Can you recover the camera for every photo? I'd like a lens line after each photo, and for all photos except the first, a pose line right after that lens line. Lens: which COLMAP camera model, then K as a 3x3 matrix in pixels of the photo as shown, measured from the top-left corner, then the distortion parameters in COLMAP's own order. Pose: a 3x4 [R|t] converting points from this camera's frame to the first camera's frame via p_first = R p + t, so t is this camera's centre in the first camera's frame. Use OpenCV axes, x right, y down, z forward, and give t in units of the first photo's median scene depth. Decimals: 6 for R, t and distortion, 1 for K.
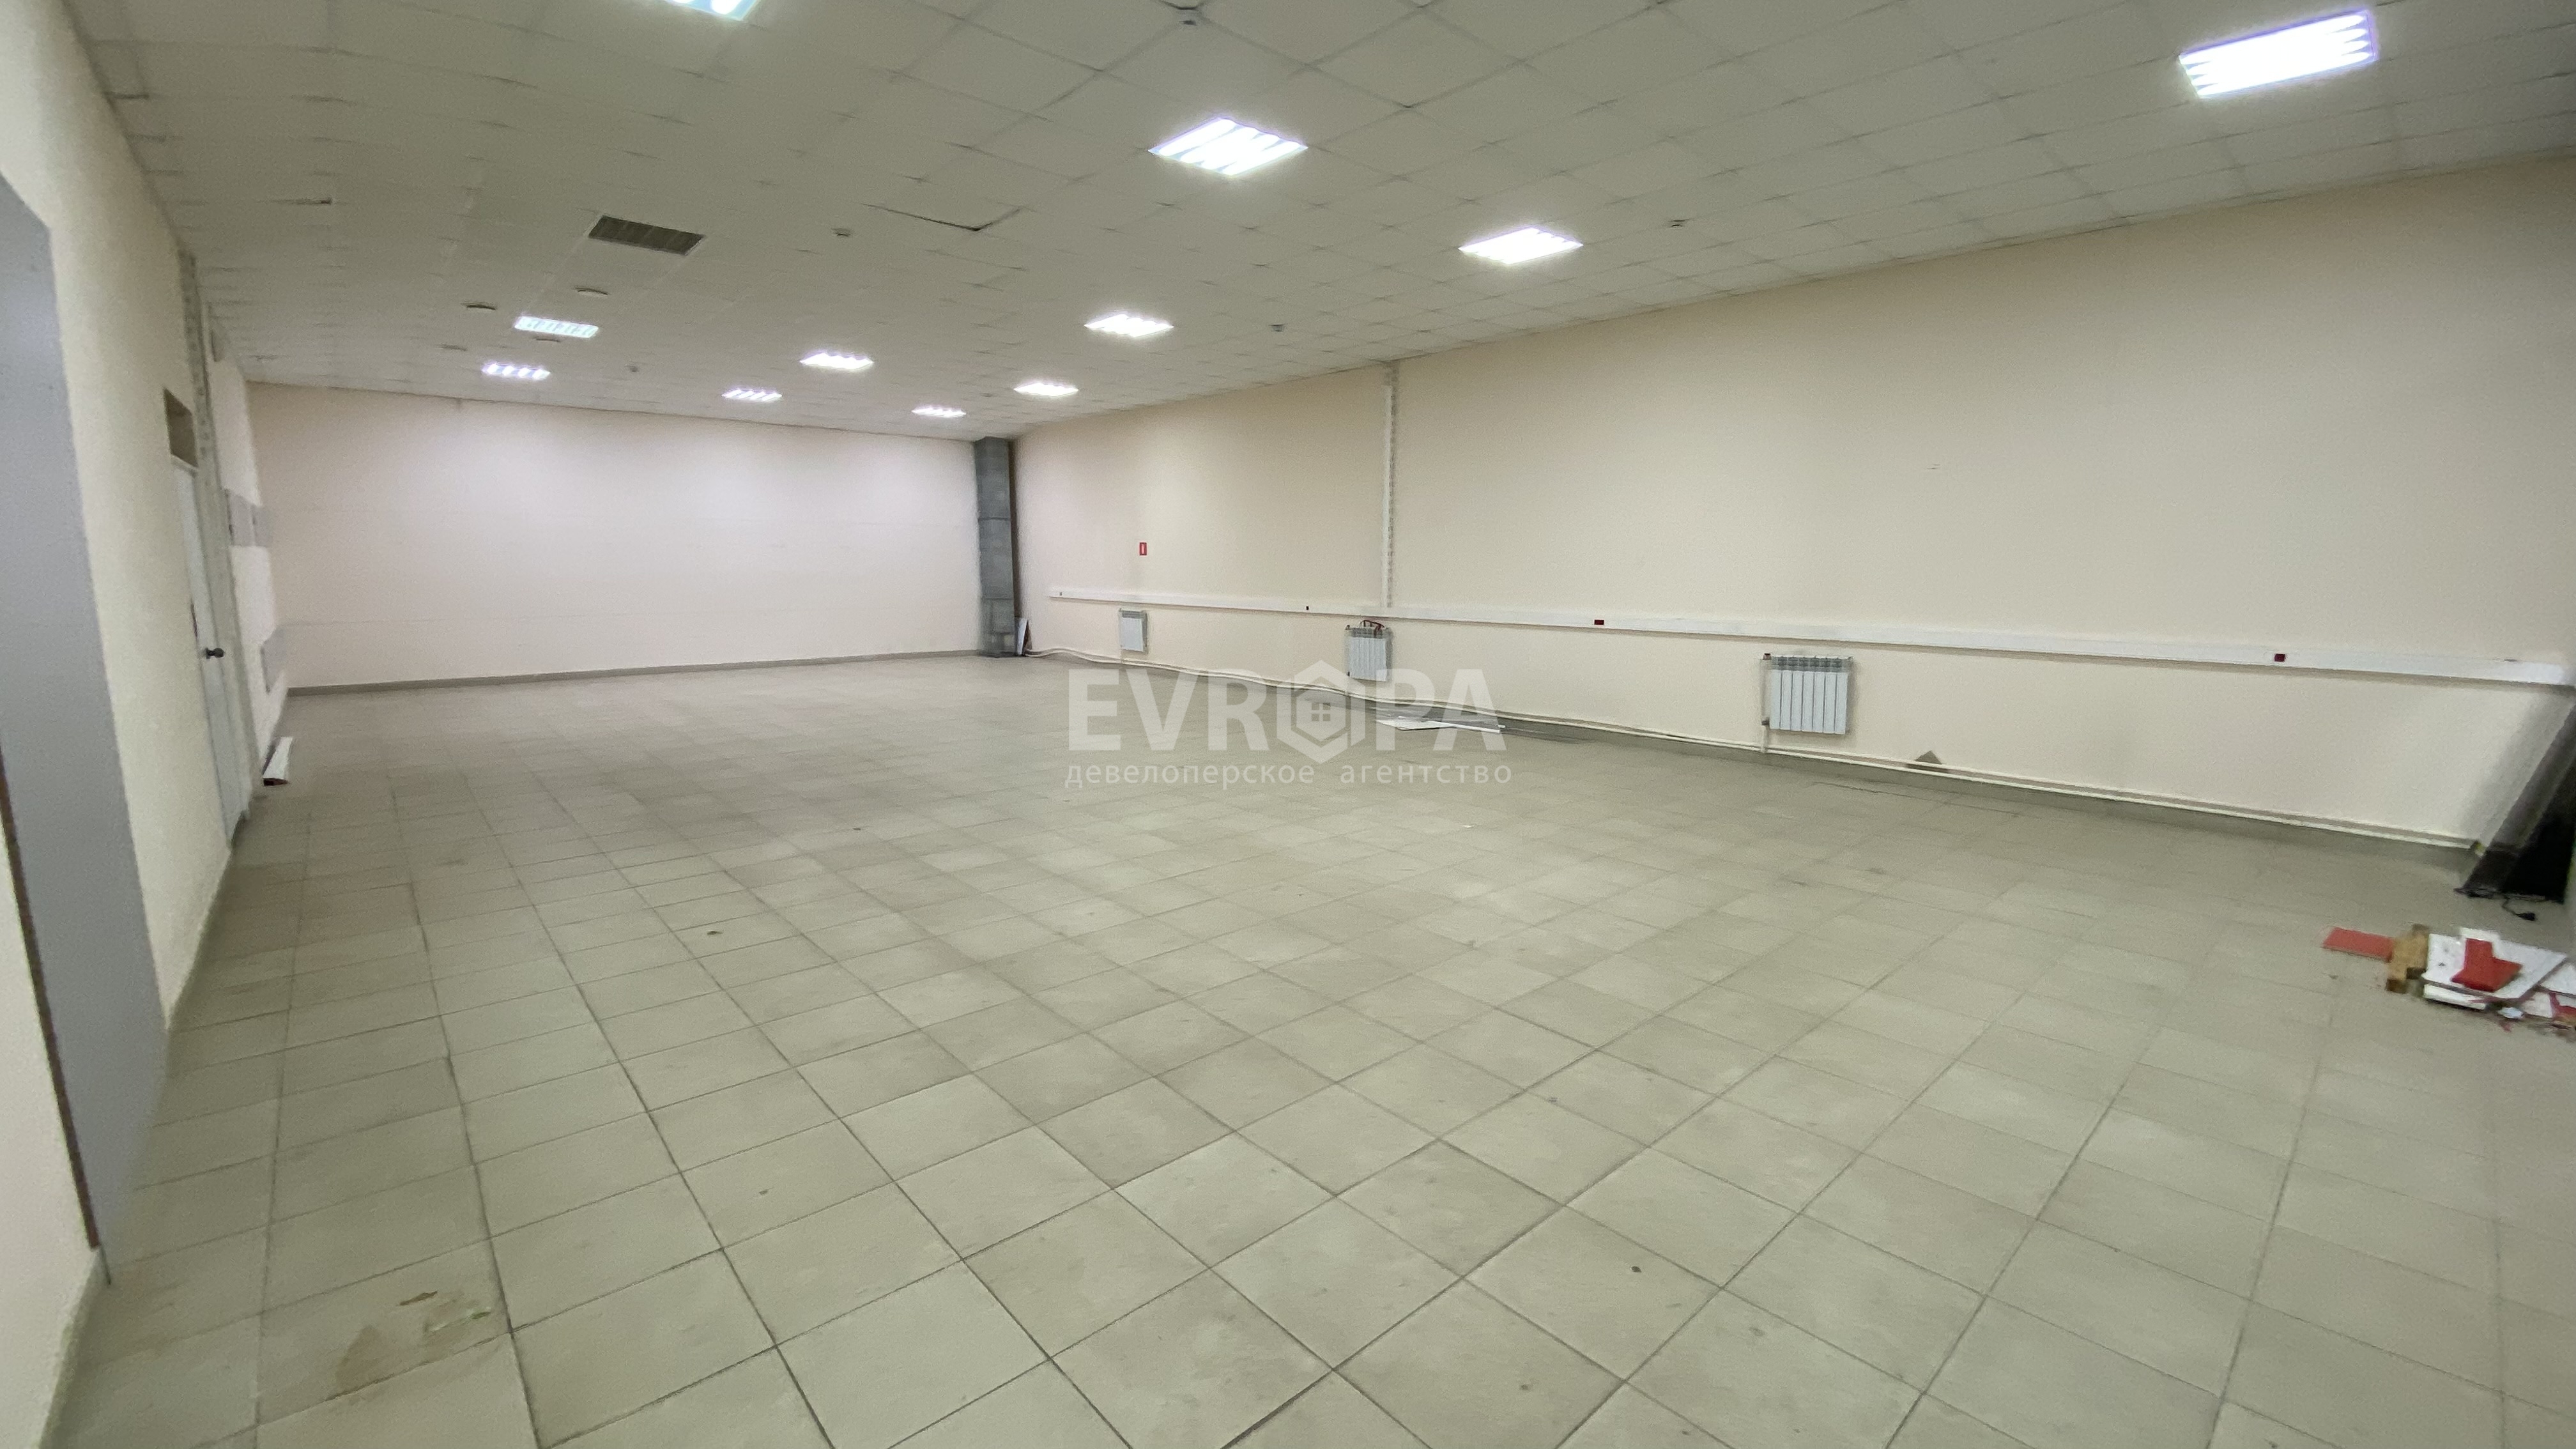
lens RADIAL K [[1045.9, 0, 1288.0], [0, 1045.9, 724.5], [0, 0, 1]] dist [0.012641, -0.014900]
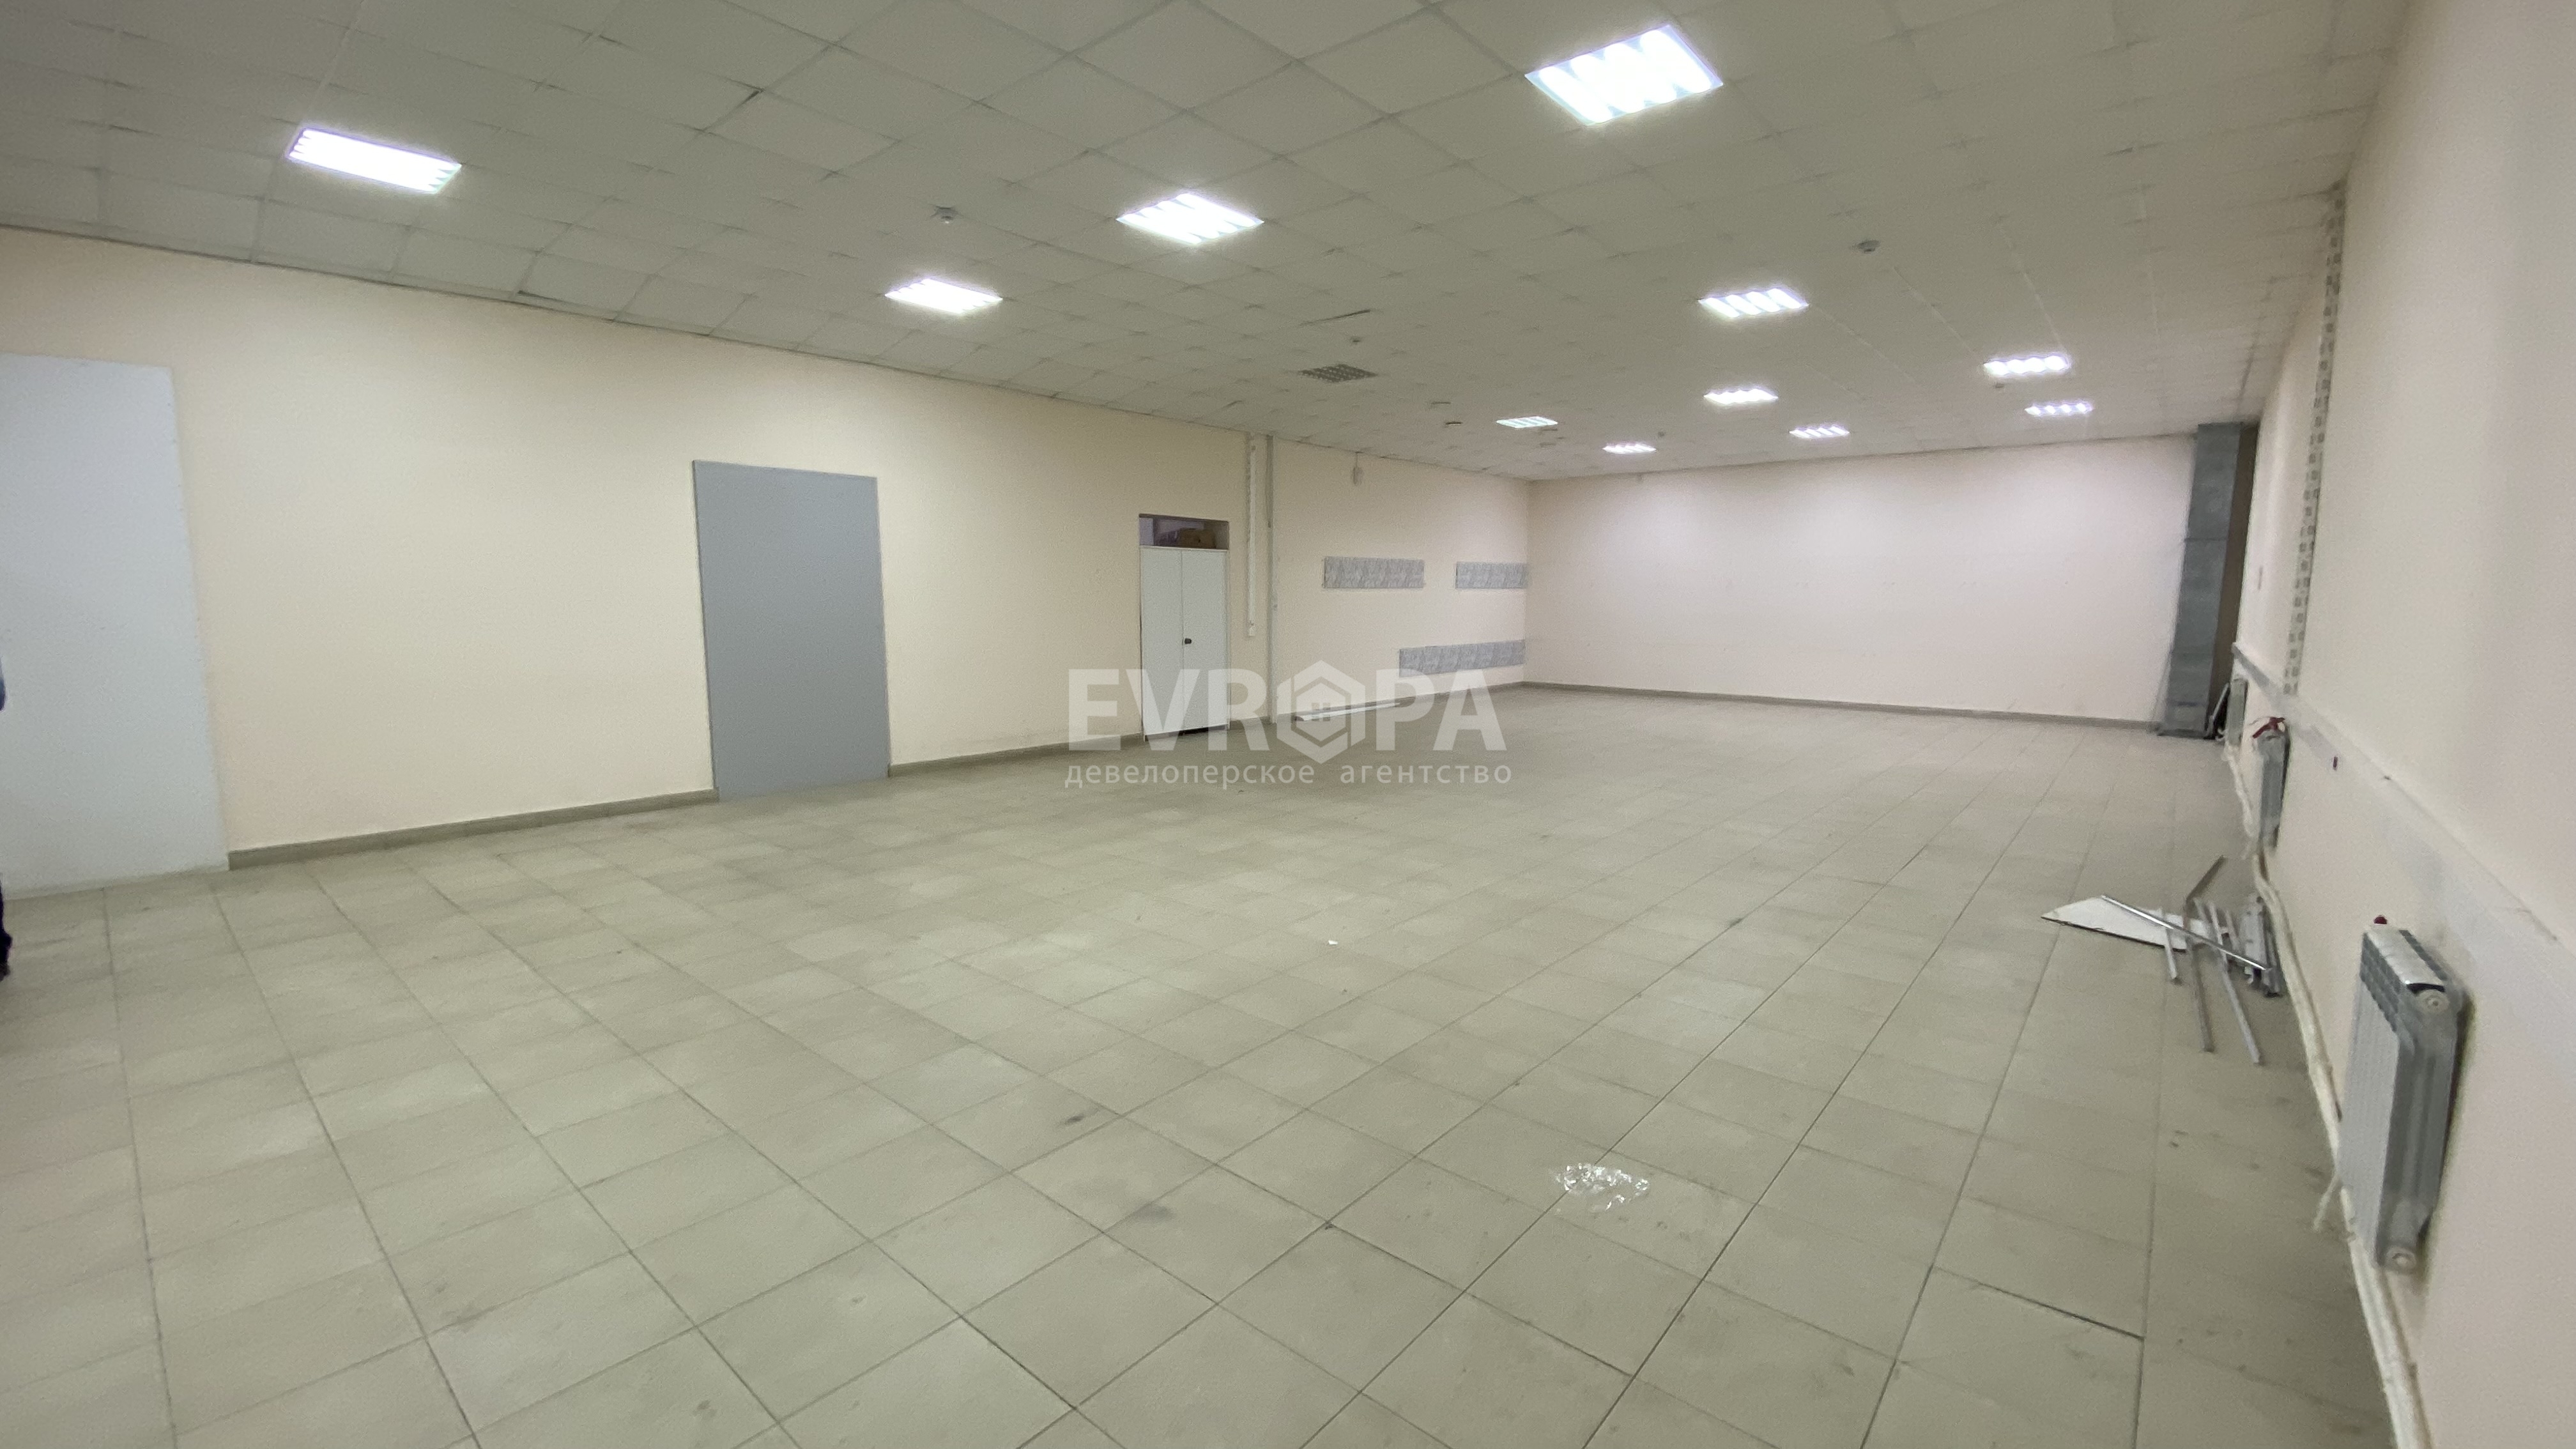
lens RADIAL K [[1045.9, 0, 1288.0], [0, 1045.9, 724.5], [0, 0, 1]] dist [0.012641, -0.014900]
pose [[0.126611, 0.121868, -0.984438, 0.941372], [-0.157089, 0.982364, 0.101408, -0.137523], [0.979435, 0.141805, 0.143523, 0.872685]]
